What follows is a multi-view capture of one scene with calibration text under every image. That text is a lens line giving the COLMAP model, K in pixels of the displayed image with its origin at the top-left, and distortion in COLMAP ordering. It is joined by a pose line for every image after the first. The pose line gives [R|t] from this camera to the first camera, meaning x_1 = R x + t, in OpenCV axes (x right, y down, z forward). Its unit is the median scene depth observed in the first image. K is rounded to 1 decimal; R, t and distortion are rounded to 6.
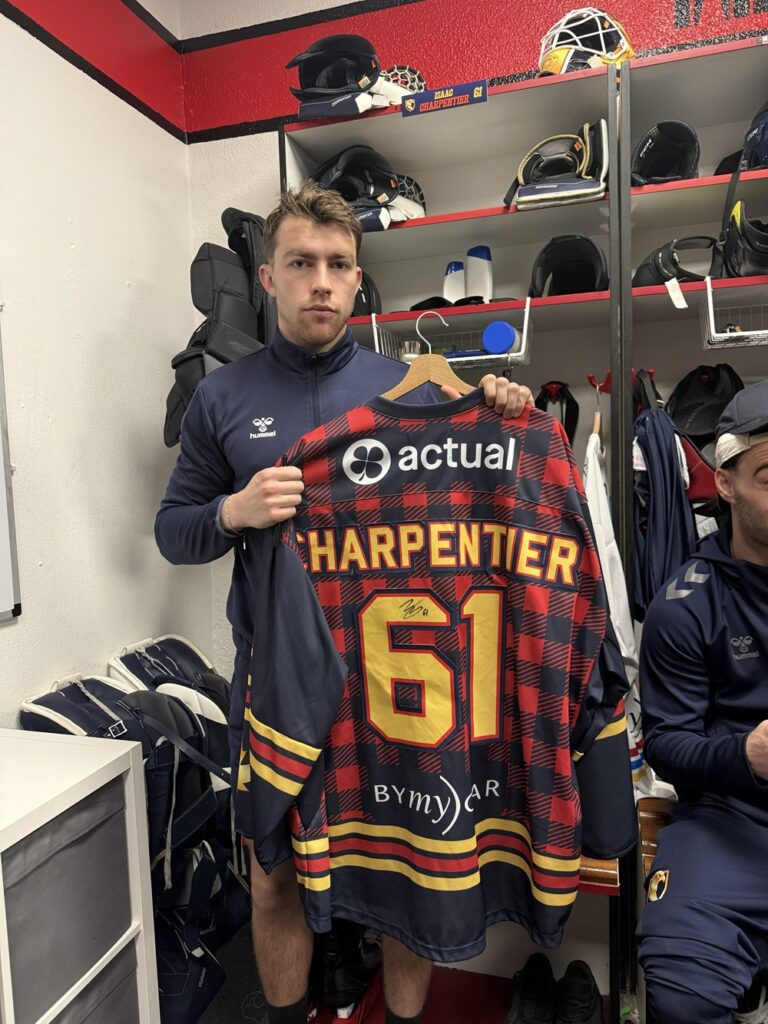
lens RADIAL K [[756.5, 0, 384.9], [0, 756.5, 534.8], [0, 0, 1]] dist [0.001154, 0.000882]
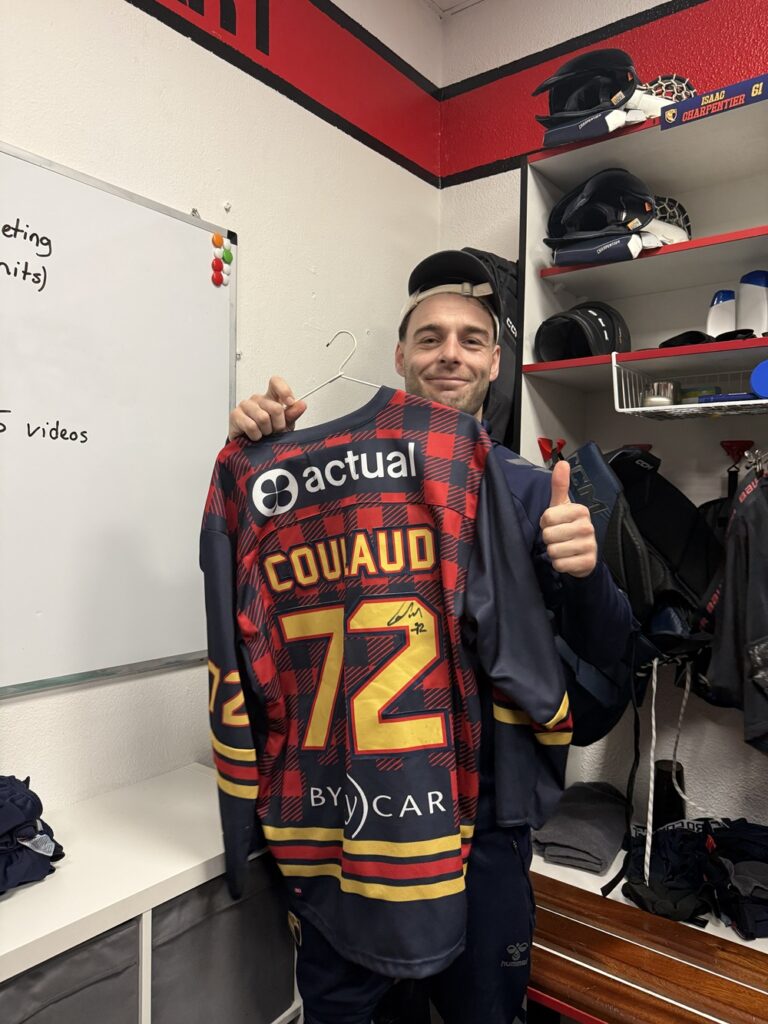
lens RADIAL K [[756.5, 0, 384.9], [0, 756.5, 534.8], [0, 0, 1]] dist [0.001154, 0.000882]
pose [[0.937606, 0.057030, -0.342991, 0.047989], [-0.074427, 0.996511, -0.037763, -0.027321], [0.339641, 0.060935, 0.938579, 0.092445]]
